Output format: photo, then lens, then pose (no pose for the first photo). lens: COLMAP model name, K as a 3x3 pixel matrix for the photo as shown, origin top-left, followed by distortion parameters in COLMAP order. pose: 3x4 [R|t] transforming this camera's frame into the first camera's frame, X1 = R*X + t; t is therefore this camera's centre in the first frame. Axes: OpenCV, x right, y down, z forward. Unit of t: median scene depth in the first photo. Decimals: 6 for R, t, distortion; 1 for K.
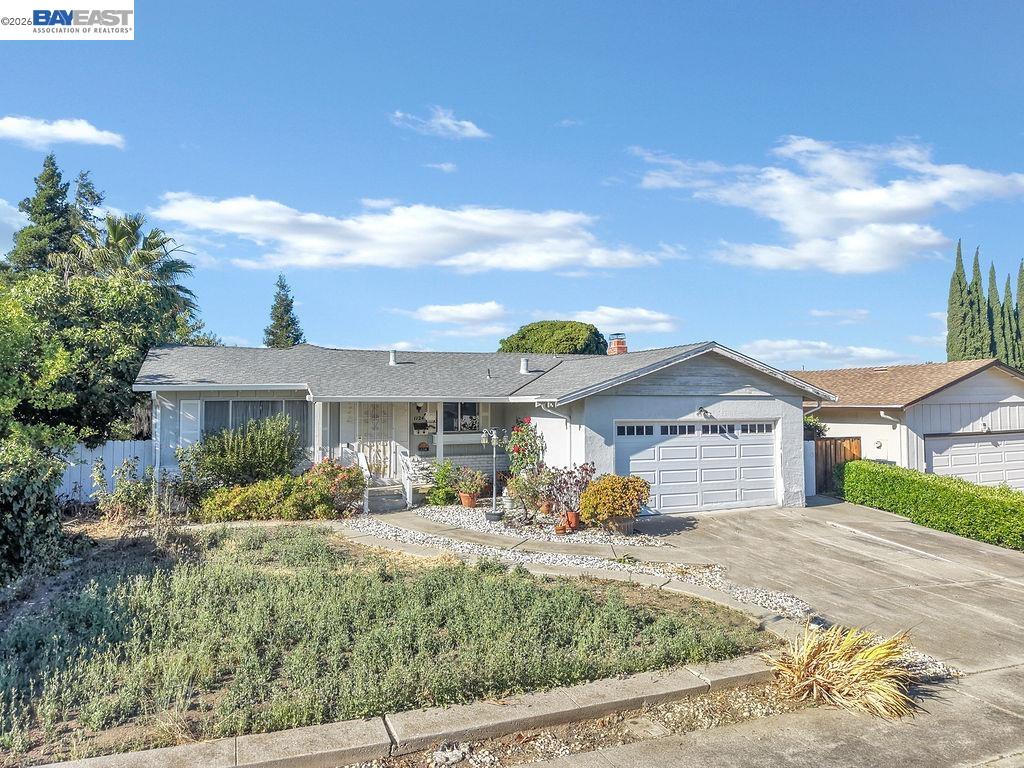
lens RADIAL K [[681.8, 0, 512.0], [0, 681.8, 384.0], [0, 0, 1]] dist [0.007590, -0.001042]
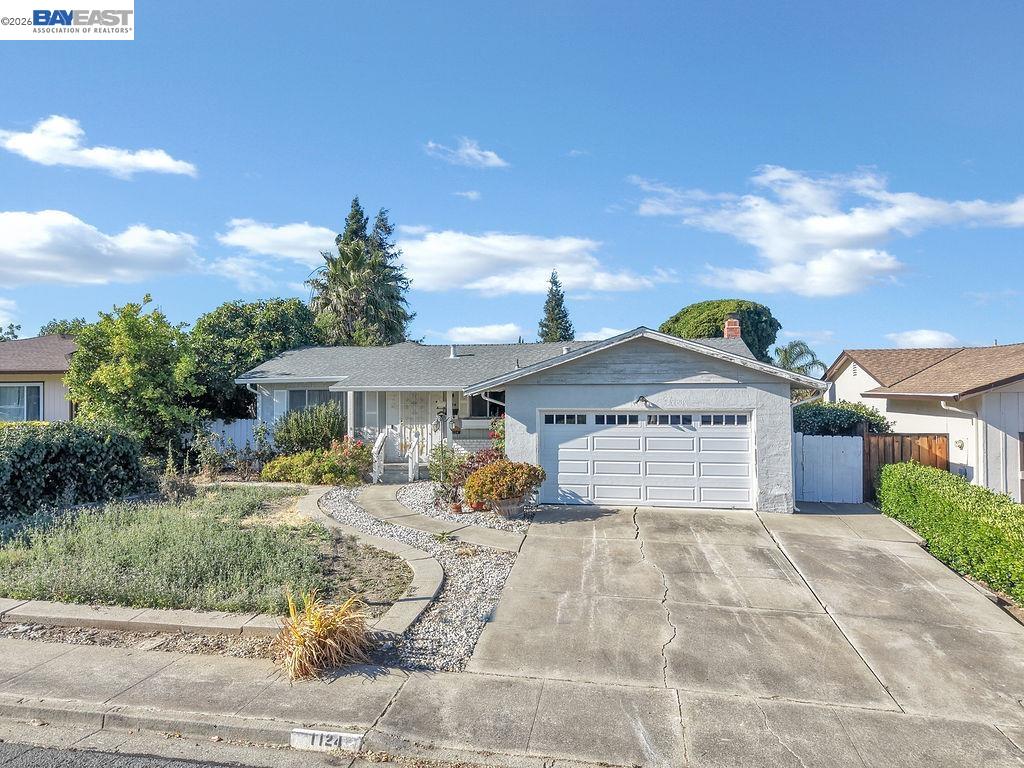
lens RADIAL K [[681.9, 0, 512.9], [0, 681.9, 377.3], [0, 0, 1]] dist [0.014793, -0.008057]
pose [[0.853873, -0.011547, -0.520354, 0.605540], [0.019522, 0.999761, 0.009851, -0.004818], [0.520116, -0.018570, 0.853894, 0.098648]]
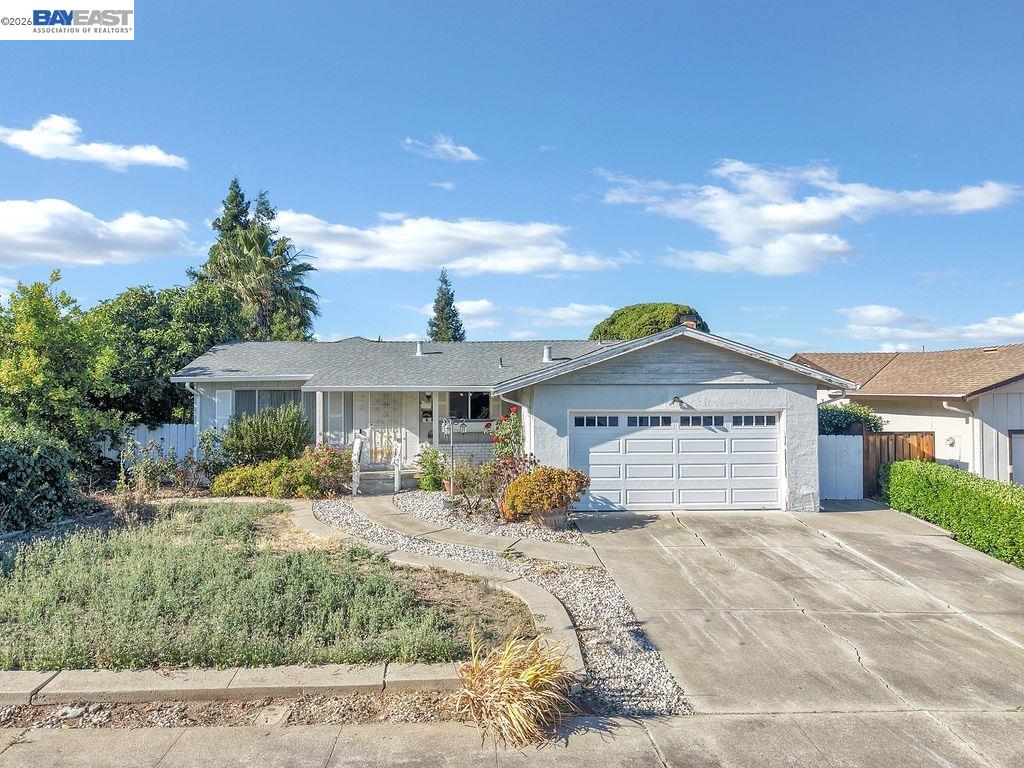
lens RADIAL K [[681.8, 0, 512.0], [0, 681.8, 384.0], [0, 0, 1]] dist [0.007590, -0.001042]
pose [[0.949369, -0.003766, -0.314140, 0.348726], [0.010818, 0.999727, 0.020710, -0.004423], [0.313977, -0.023060, 0.949151, 0.061566]]
